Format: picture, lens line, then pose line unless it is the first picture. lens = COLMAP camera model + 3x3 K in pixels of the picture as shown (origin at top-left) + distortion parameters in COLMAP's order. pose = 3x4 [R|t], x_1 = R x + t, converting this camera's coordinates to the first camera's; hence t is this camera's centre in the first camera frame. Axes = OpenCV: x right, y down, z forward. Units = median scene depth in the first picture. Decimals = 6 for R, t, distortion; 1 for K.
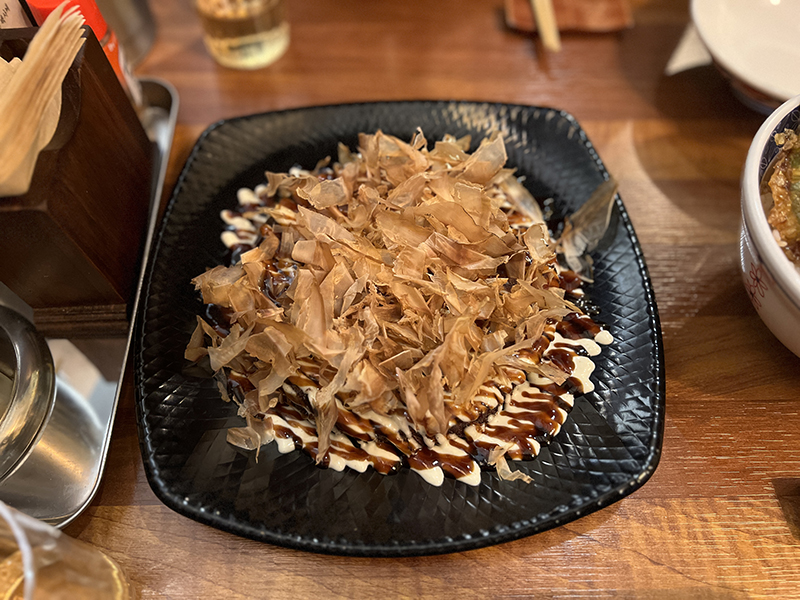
lens RADIAL K [[606.3, 0, 400.0], [0, 606.3, 300.0], [0, 0, 1]] dist [0.052882, -0.078692]
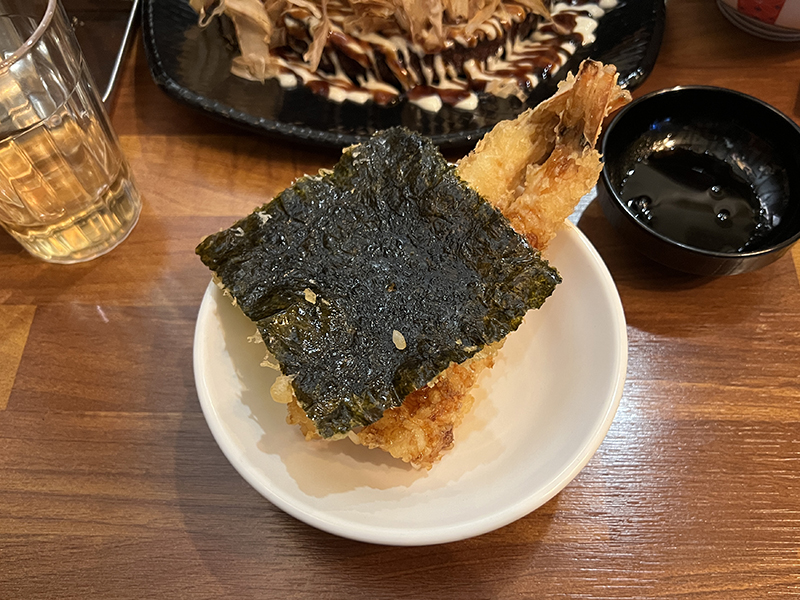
lens RADIAL K [[727.3, 0, 419.6], [0, 727.3, 333.7], [0, 0, 1]] dist [-0.011439, -0.007046]
pose [[0.999400, 0.021697, -0.027003, 0.075159], [-0.021785, 0.999758, -0.002960, 0.660520], [0.026932, 0.003546, 0.999631, -0.204412]]
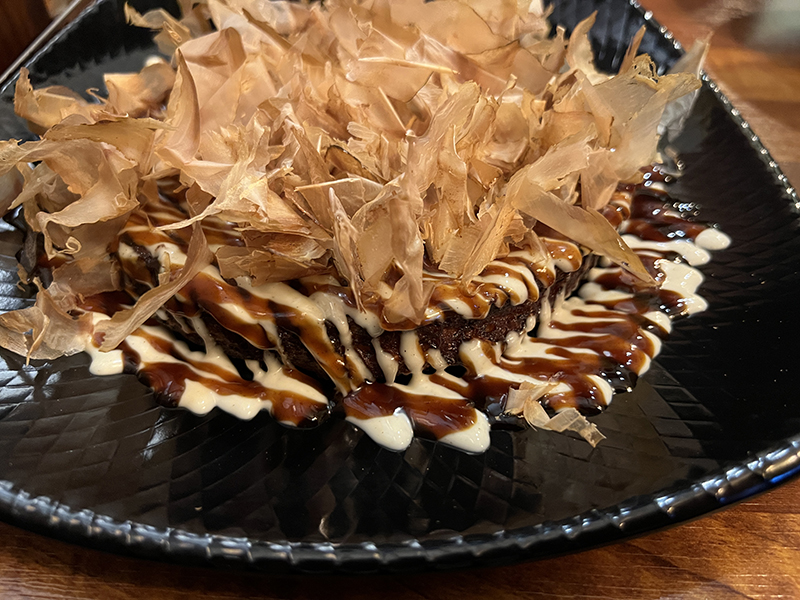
lens RADIAL K [[631.5, 0, 399.8], [0, 631.5, 310.4], [0, 0, 1]] dist [0.085416, -0.297039]
pose [[0.998080, 0.058400, -0.020653, 0.064819], [-0.061773, 0.963133, -0.261839, 0.320305], [0.004600, 0.262612, 0.964891, 0.483474]]
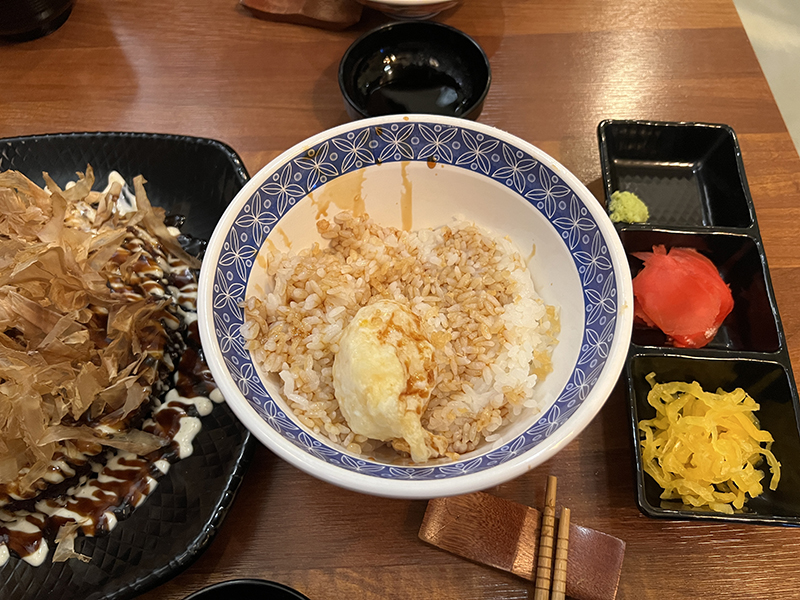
lens RADIAL K [[596.8, 0, 400.0], [0, 596.8, 300.0], [0, 0, 1]] dist [0.071122, -0.107649]
pose [[0.999718, -0.023723, 0.001057, 0.662635], [0.023706, 0.999627, 0.013558, -0.097117], [-0.001378, -0.013529, 0.999908, 0.084748]]
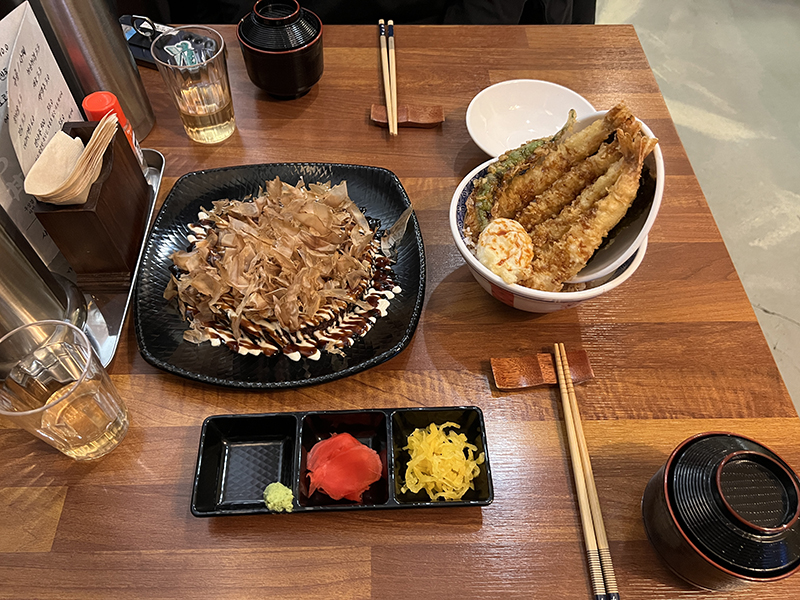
lens RADIAL K [[596.8, 0, 400.0], [0, 596.8, 300.0], [0, 0, 1]] dist [0.071122, -0.107649]
pose [[0.999678, 0.002944, 0.025192, 0.322252], [-0.000038, 0.993415, -0.114568, 0.319832], [-0.025364, 0.114530, 0.993096, -0.826685]]
